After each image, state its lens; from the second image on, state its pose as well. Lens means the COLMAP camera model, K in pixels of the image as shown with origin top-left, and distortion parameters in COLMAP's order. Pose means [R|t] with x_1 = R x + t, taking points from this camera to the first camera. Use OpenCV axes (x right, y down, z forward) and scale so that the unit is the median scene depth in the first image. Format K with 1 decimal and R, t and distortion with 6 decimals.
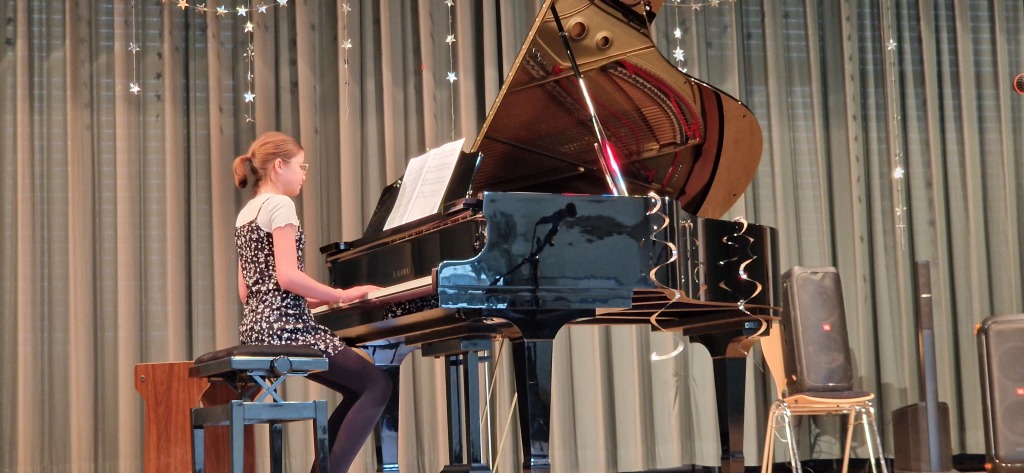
lens RADIAL K [[1952.5, 0, 507.8], [0, 1952.5, 229.1], [0, 0, 1]] dist [-0.028990, 0.000000]
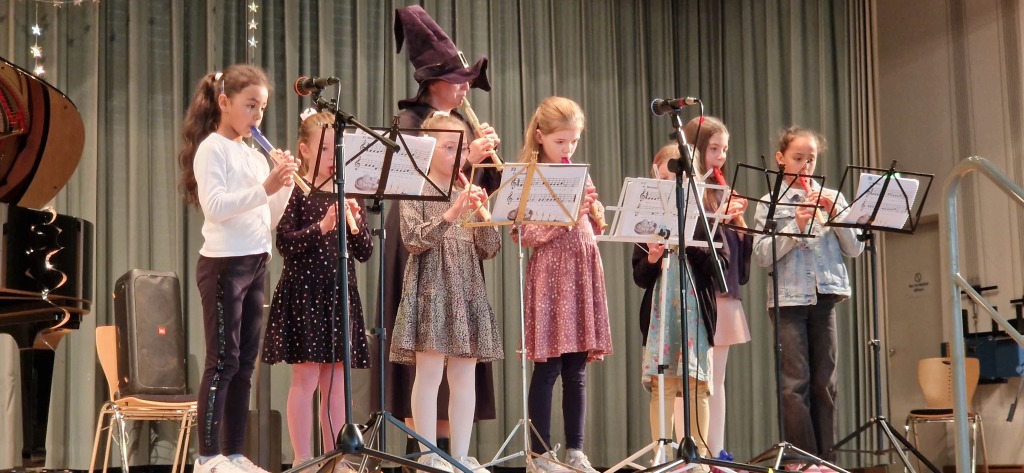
lens RADIAL K [[1952.5, 0, 511.8], [0, 1952.5, 243.5], [0, 0, 1]] dist [-0.028990, 0.000000]
pose [[0.953601, 0.056677, 0.295689, 0.045998], [-0.055067, 0.998388, -0.013775, 0.011955], [-0.295993, -0.003147, 0.955185, -0.019167]]
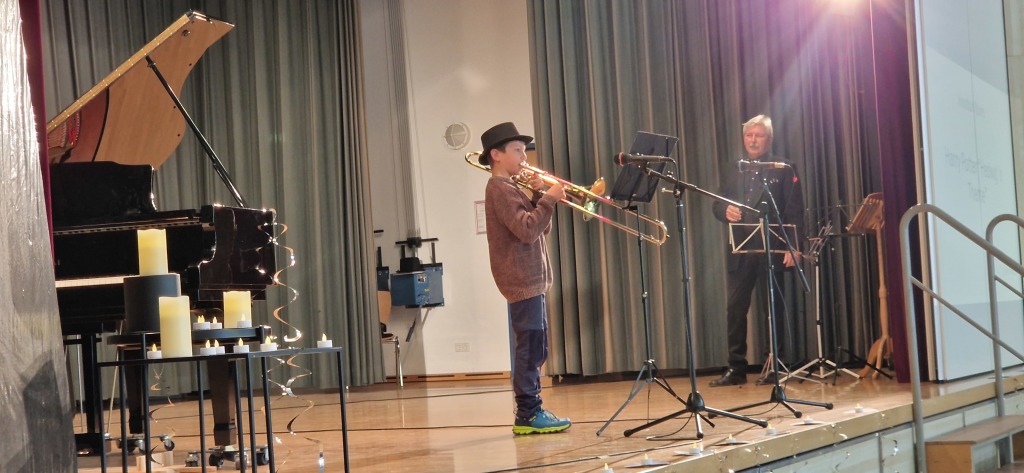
lens RADIAL K [[1952.5, 0, 511.8], [0, 1952.5, 246.6], [0, 0, 1]] dist [-0.028990, 0.000000]
pose [[0.630201, 0.026680, 0.775973, -0.641345], [-0.055352, 0.998410, 0.010626, -0.012725], [-0.774456, -0.049648, 0.630676, 0.078187]]
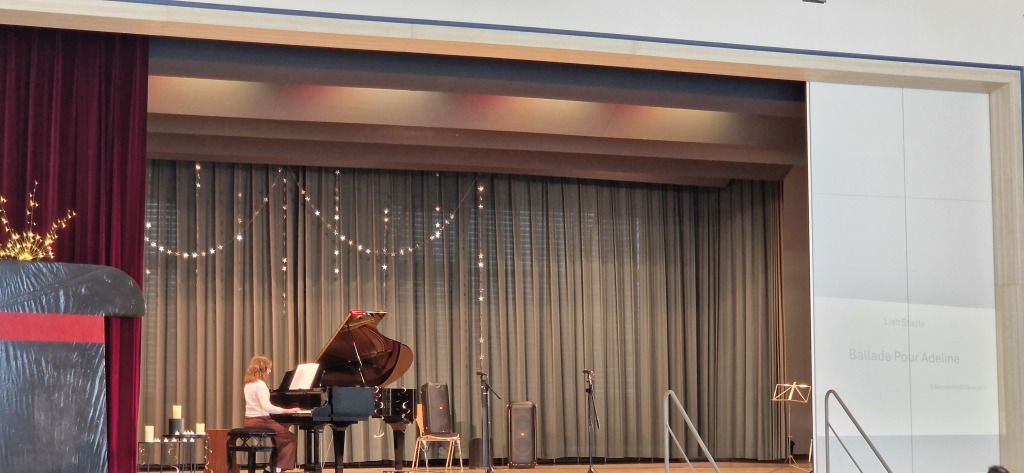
lens RADIAL K [[1952.5, 0, 515.2], [0, 1952.5, 244.6], [0, 0, 1]] dist [-0.028990, 0.000000]
pose [[0.986105, 0.041430, 0.160871, -0.188727], [-0.046049, 0.998624, 0.025087, -0.281830], [-0.159611, -0.032146, 0.986657, -1.830716]]
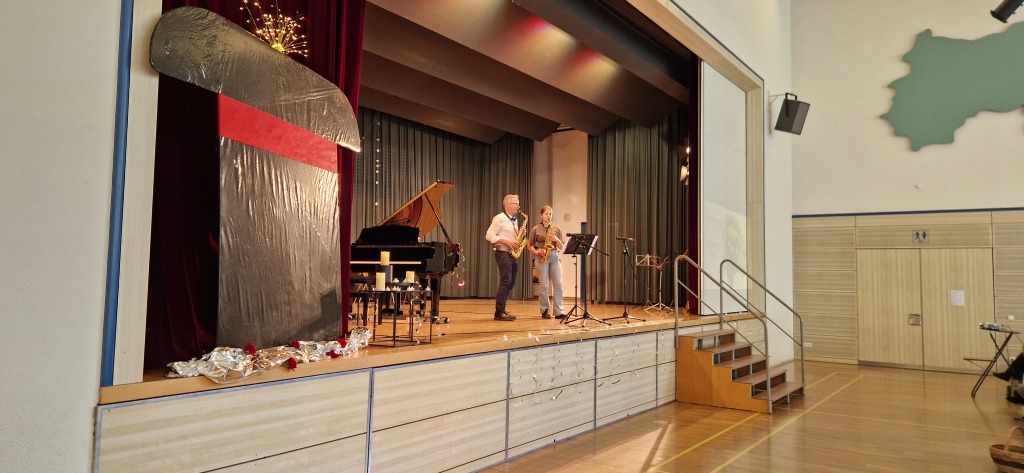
lens RADIAL K [[681.8, 0, 508.0], [0, 681.8, 224.1], [0, 0, 1]] dist [0.064823, -0.055608]
pose [[0.754138, 0.096510, 0.649586, -0.612692], [-0.120635, 0.992669, -0.007431, -0.047514], [-0.645541, -0.072759, 0.760252, -0.097764]]
